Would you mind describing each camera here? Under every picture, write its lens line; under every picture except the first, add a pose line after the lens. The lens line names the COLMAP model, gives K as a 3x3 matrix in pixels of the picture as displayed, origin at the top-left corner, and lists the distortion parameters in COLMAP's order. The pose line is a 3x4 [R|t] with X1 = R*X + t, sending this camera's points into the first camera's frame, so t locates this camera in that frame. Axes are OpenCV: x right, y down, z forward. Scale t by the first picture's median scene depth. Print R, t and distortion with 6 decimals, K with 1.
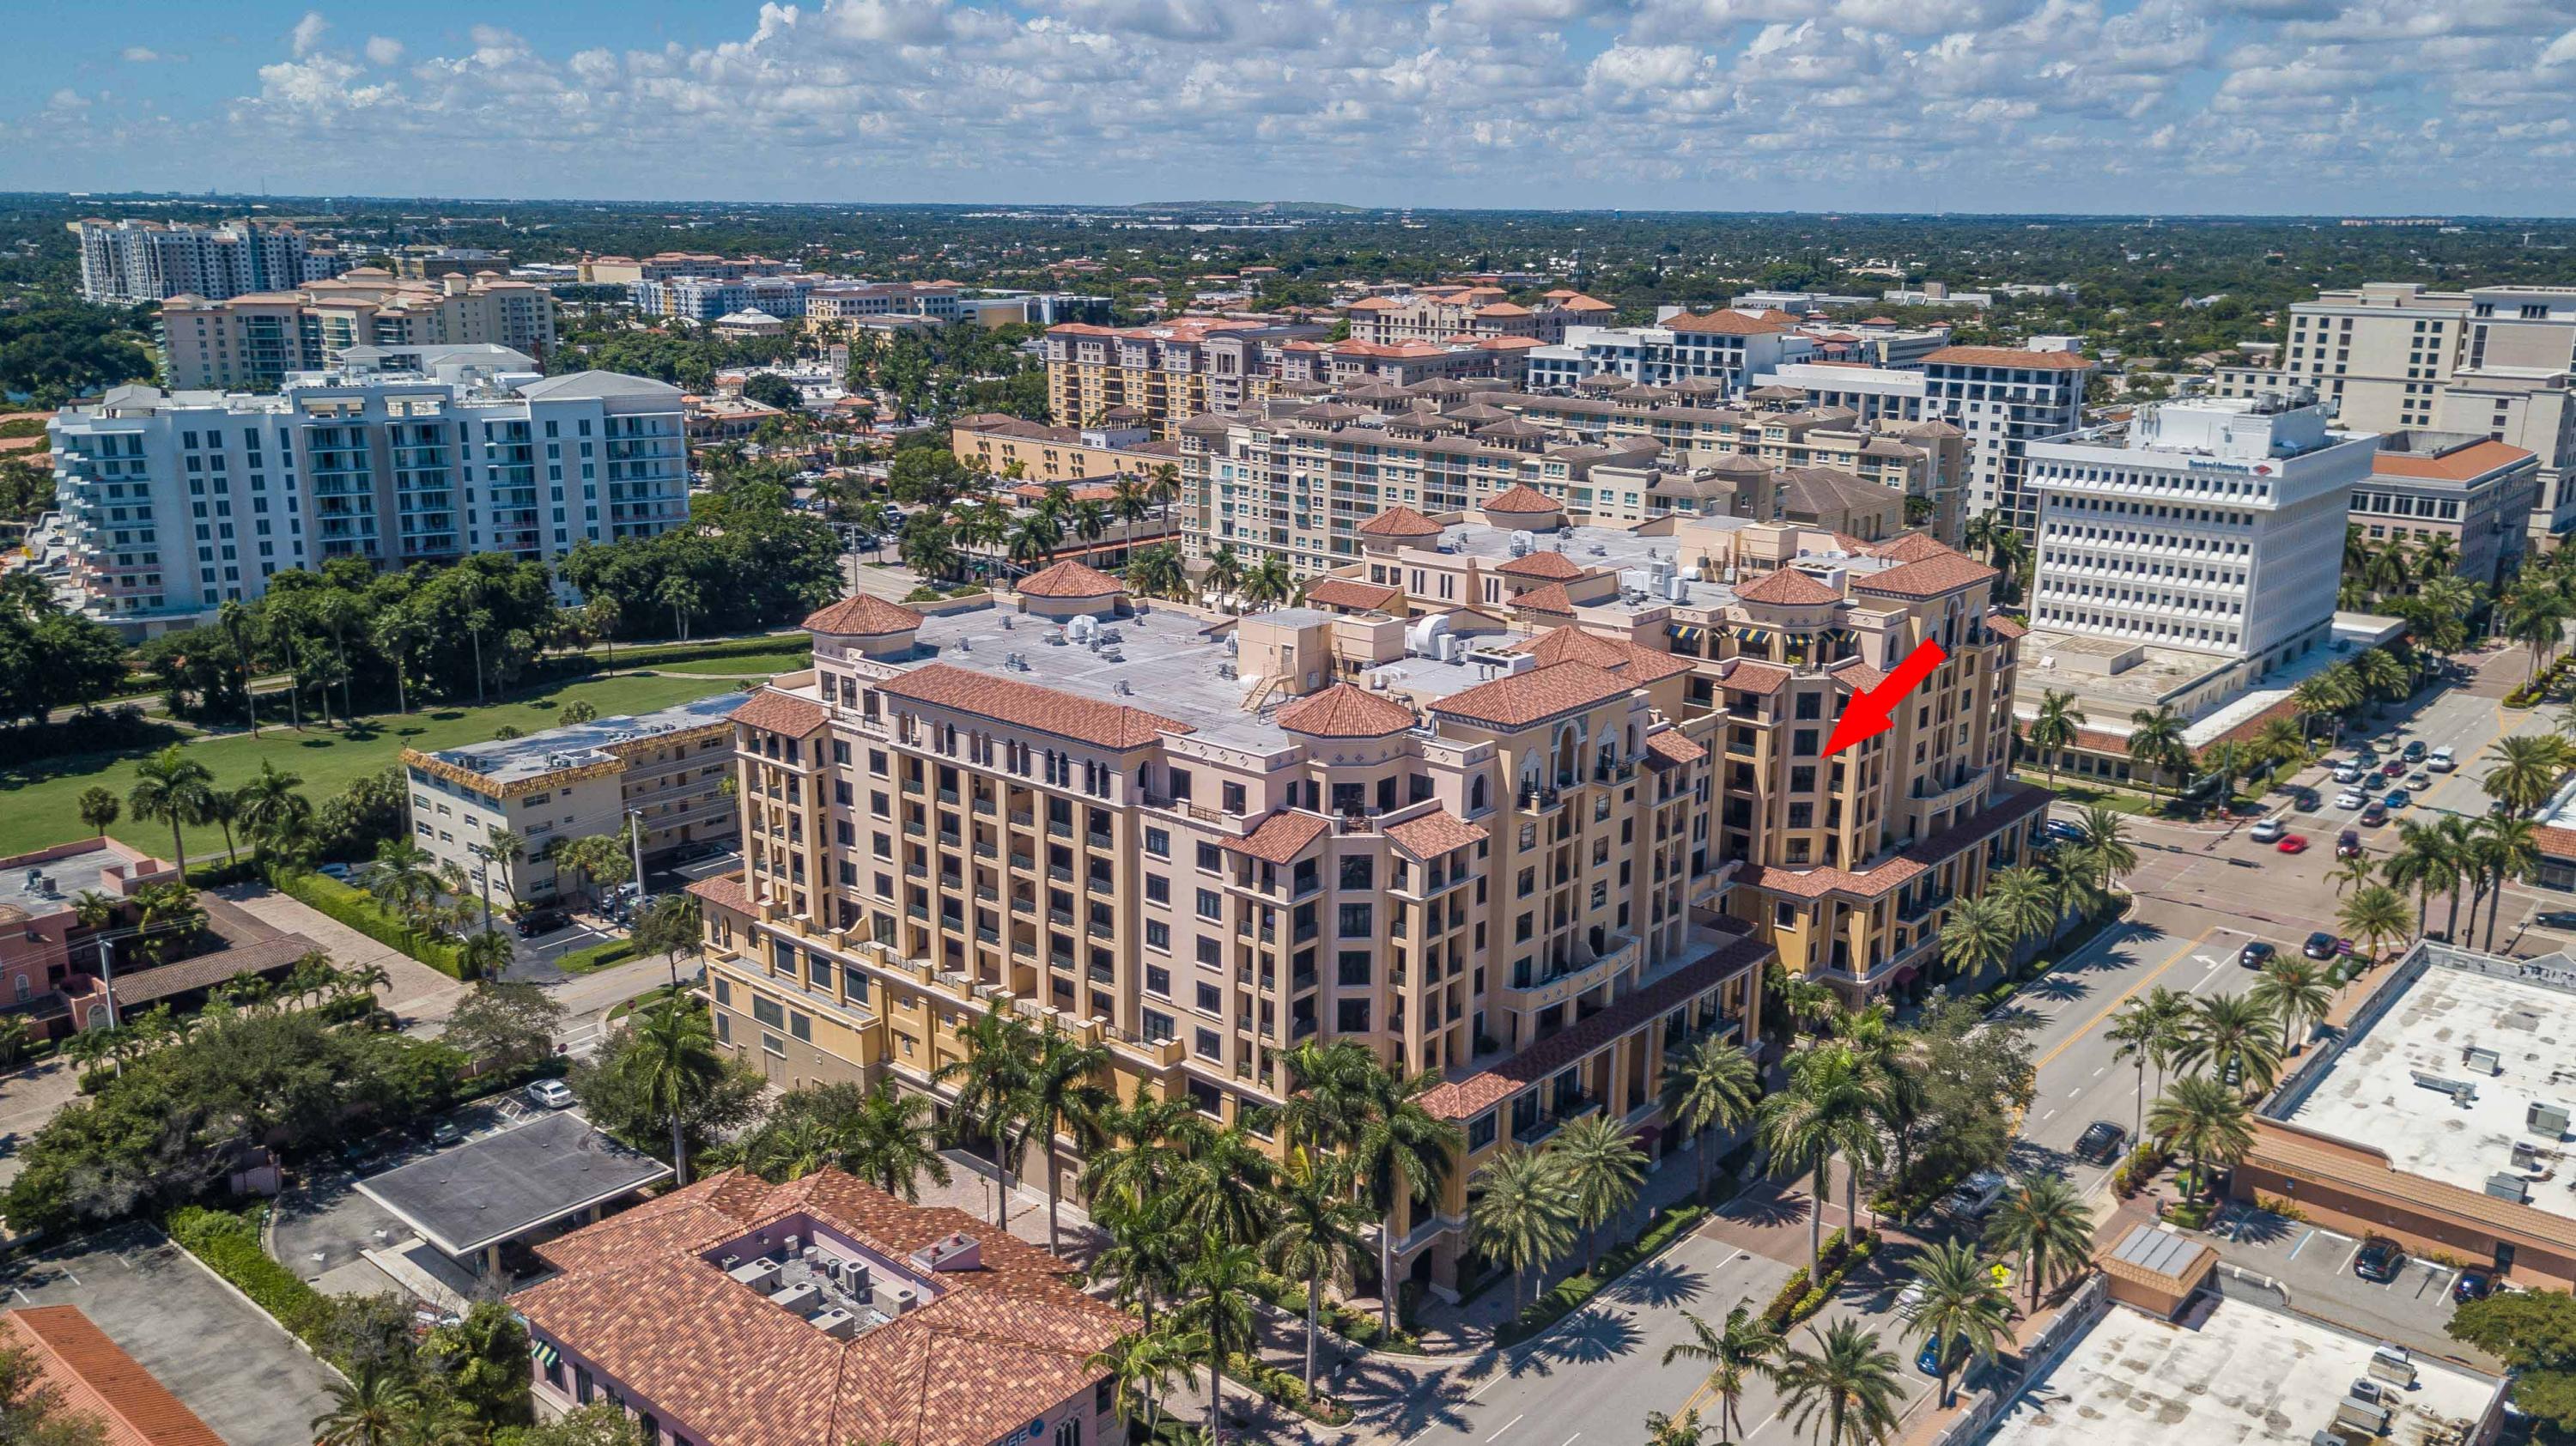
lens RADIAL K [[2017.6, 0, 1289.0], [0, 2017.6, 754.3], [0, 0, 1]] dist [0.011468, 0.015147]
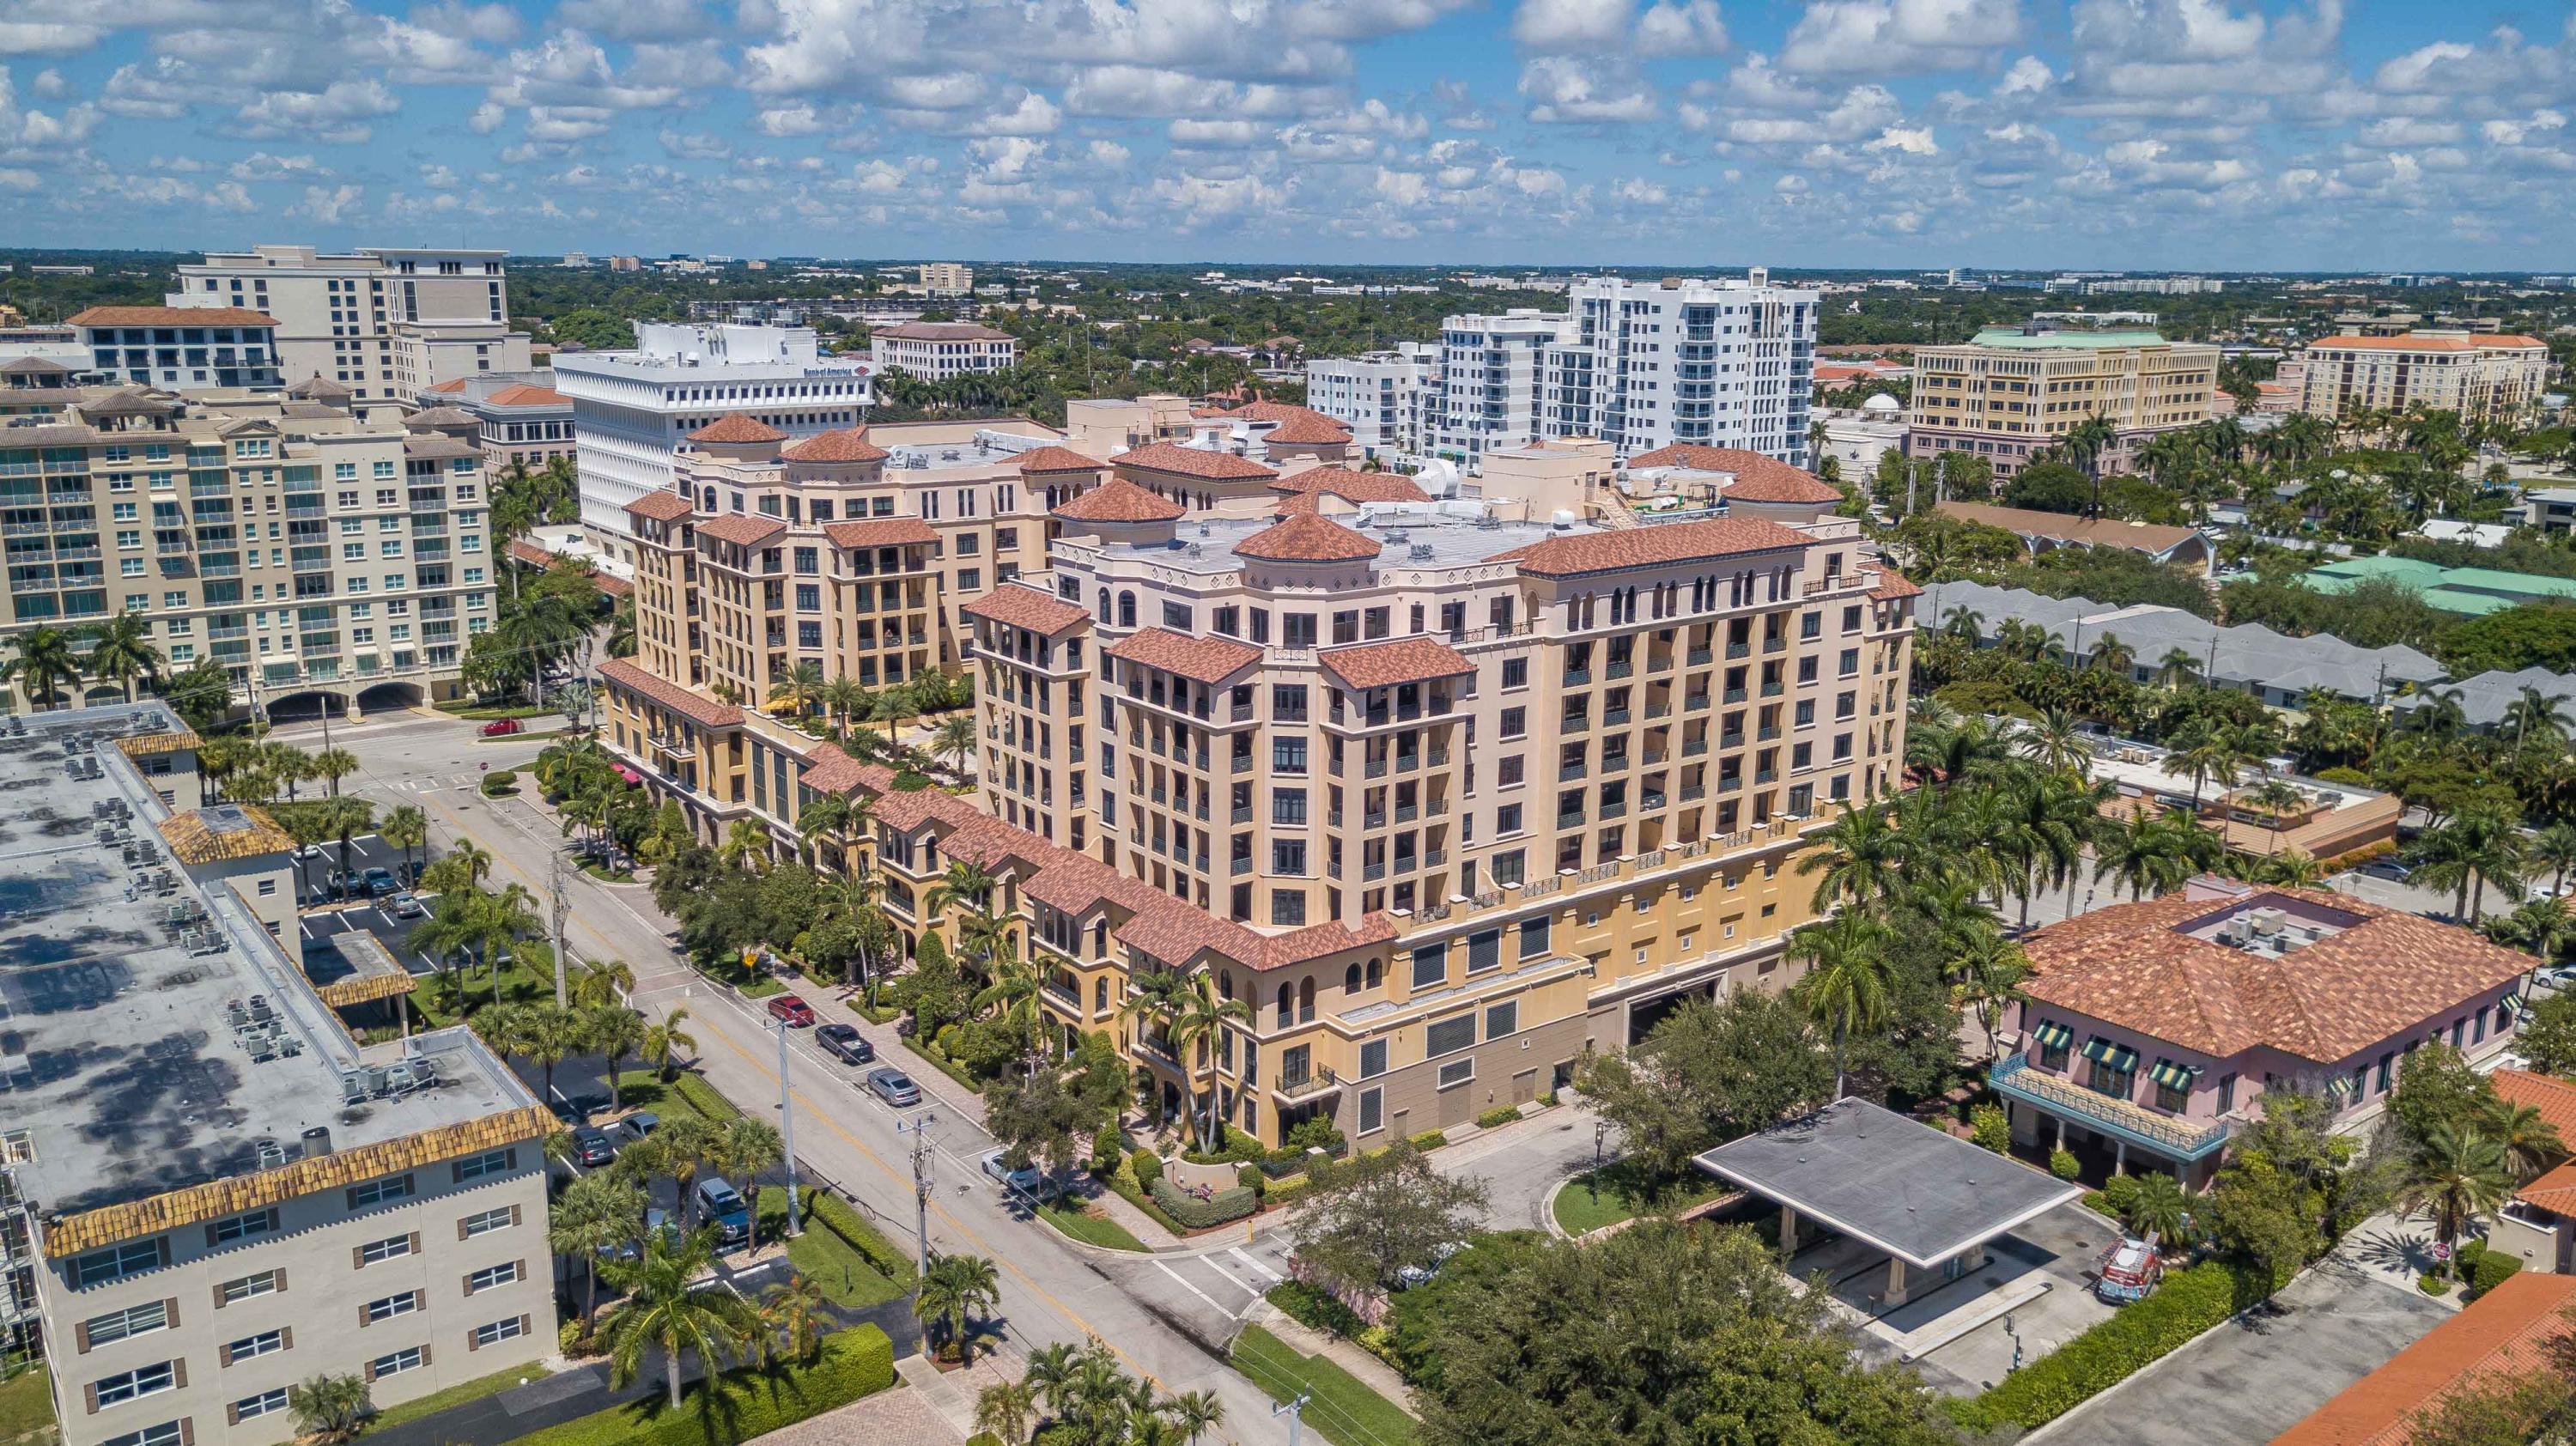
lens RADIAL K [[2017.6, 0, 1289.0], [0, 2017.6, 754.3], [0, 0, 1]] dist [0.011468, 0.015147]
pose [[0.203879, -0.238212, 0.949573, -0.513701], [0.249941, 0.950468, 0.184772, -0.071000], [-0.946553, 0.199666, 0.253319, 0.437161]]
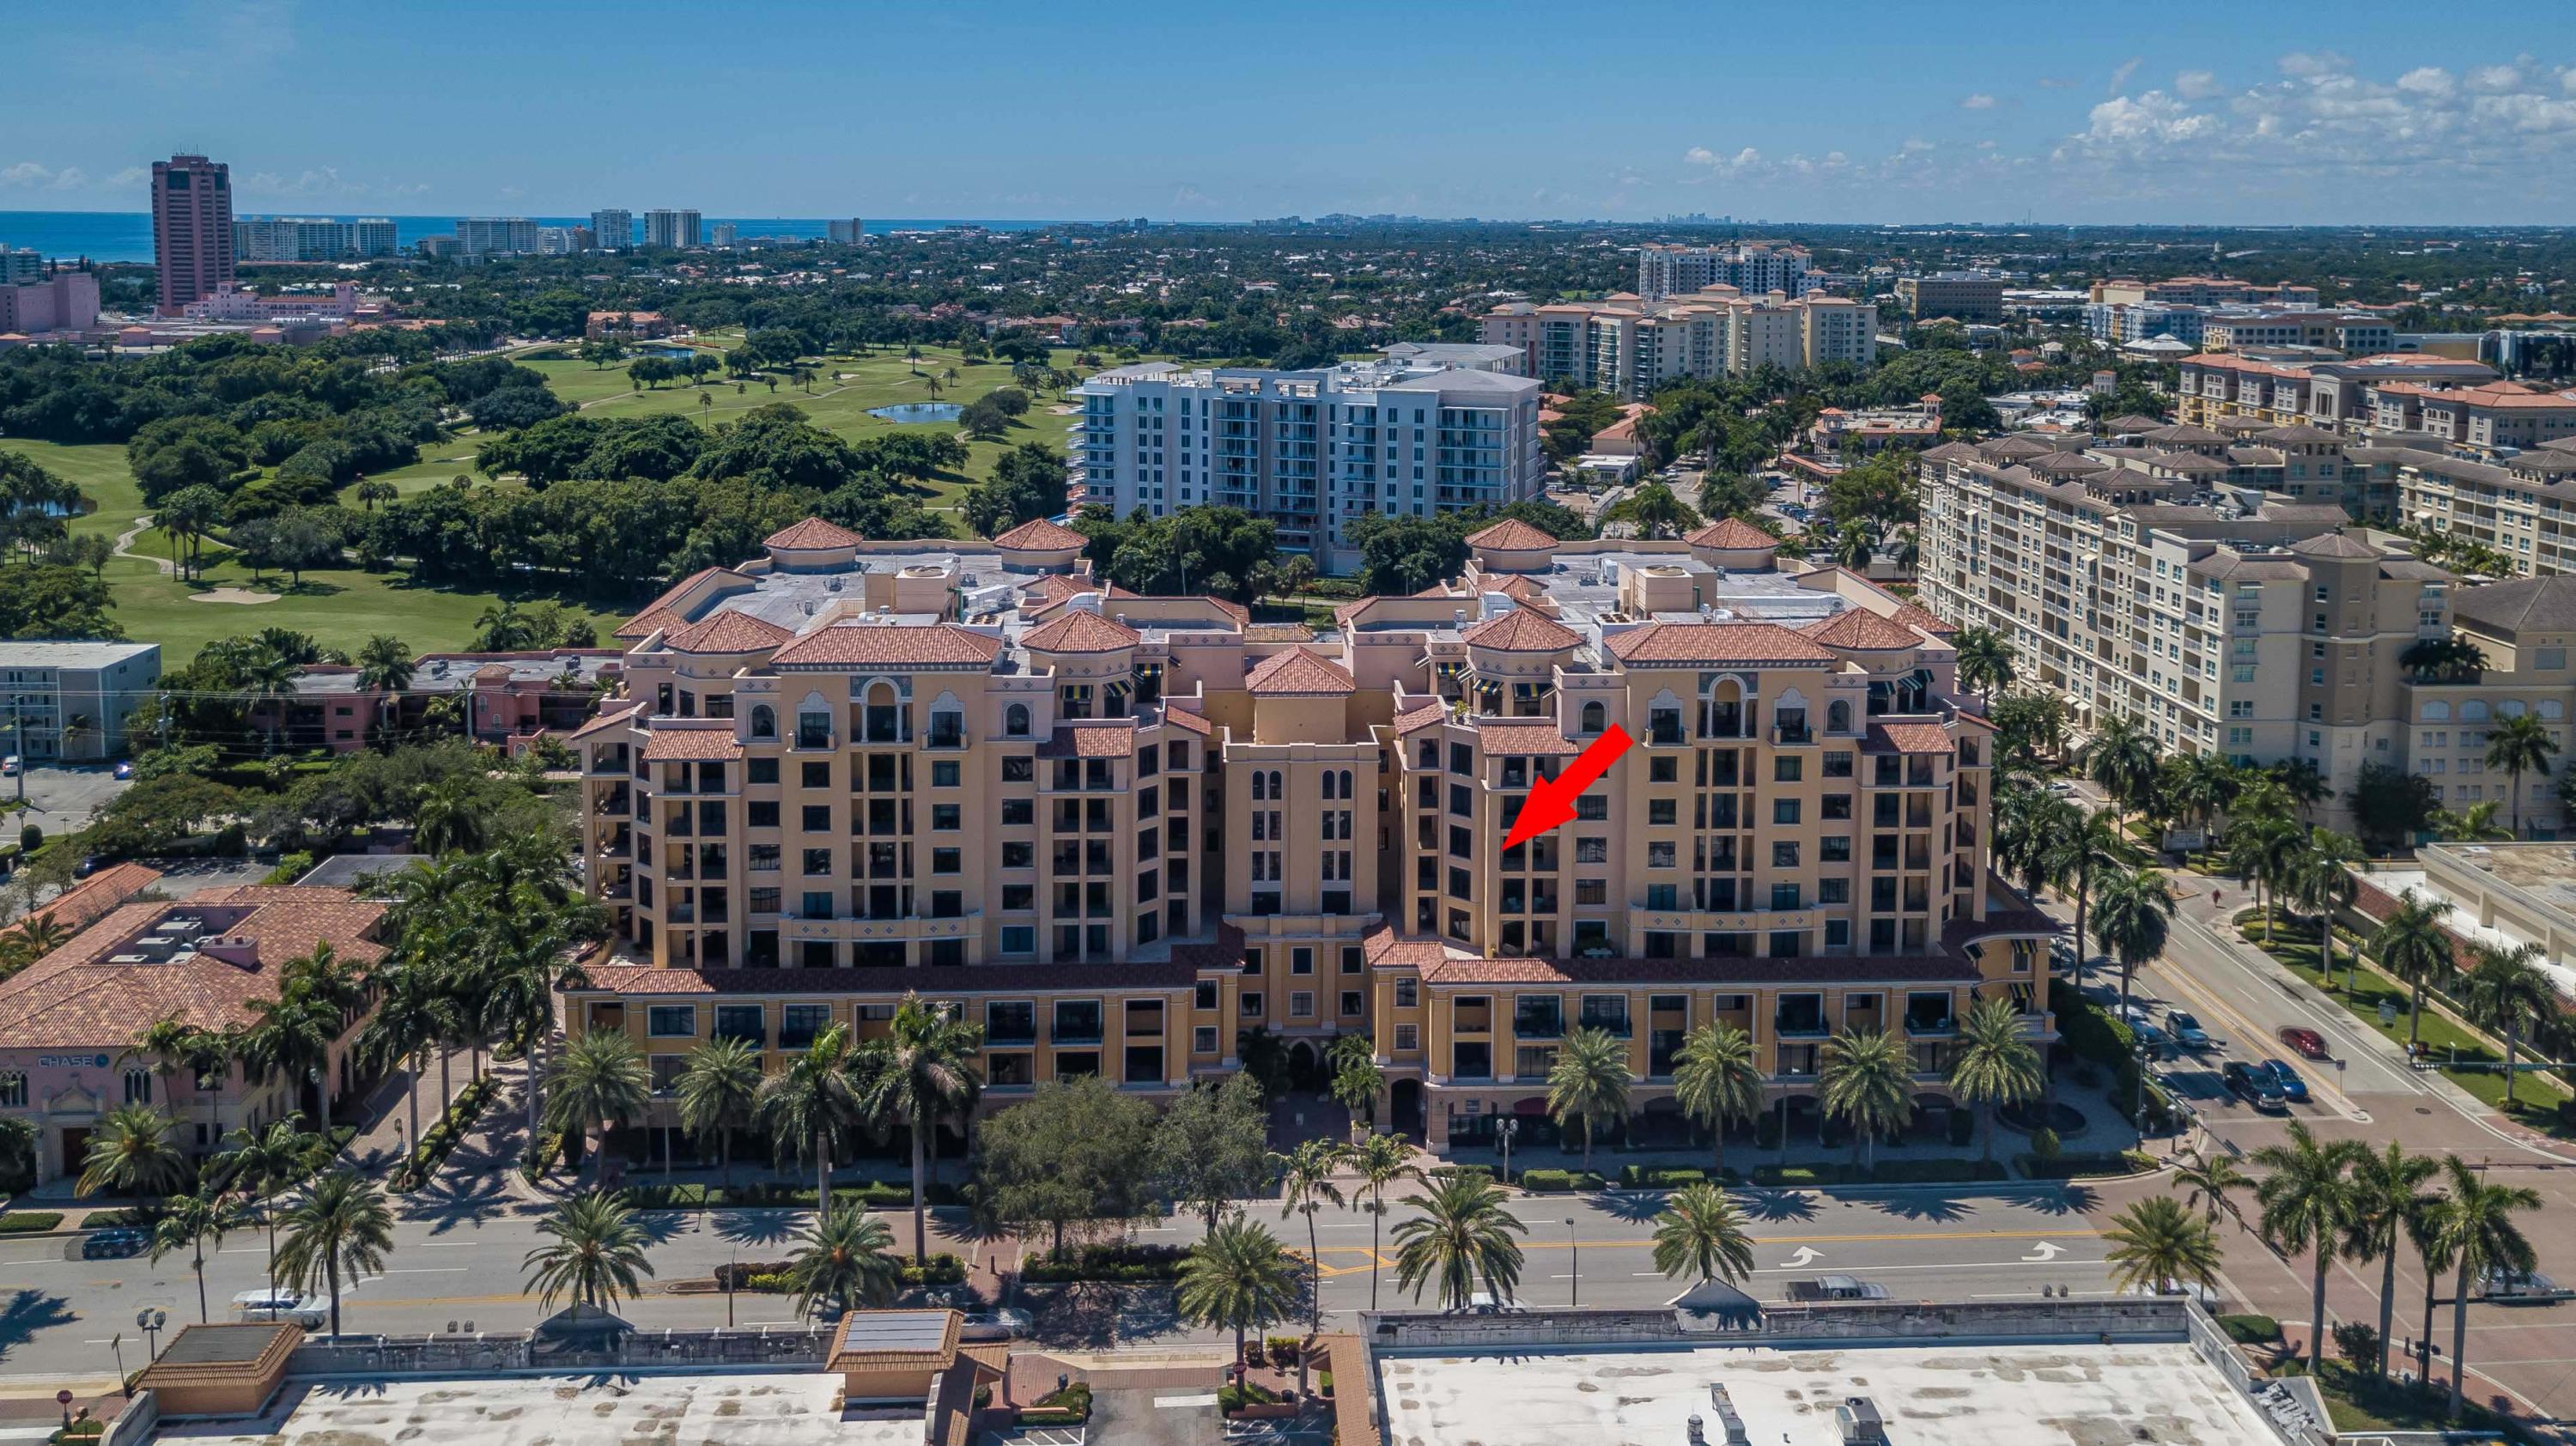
lens RADIAL K [[2070.2, 0, 1282.7], [0, 2070.2, 514.3], [0, 0, 1]] dist [0.014757, -0.009234]
pose [[0.690100, 0.095860, -0.717338, 0.472067], [-0.187921, 0.980926, -0.049701, -0.039045], [0.698891, 0.169102, 0.694951, 0.168200]]
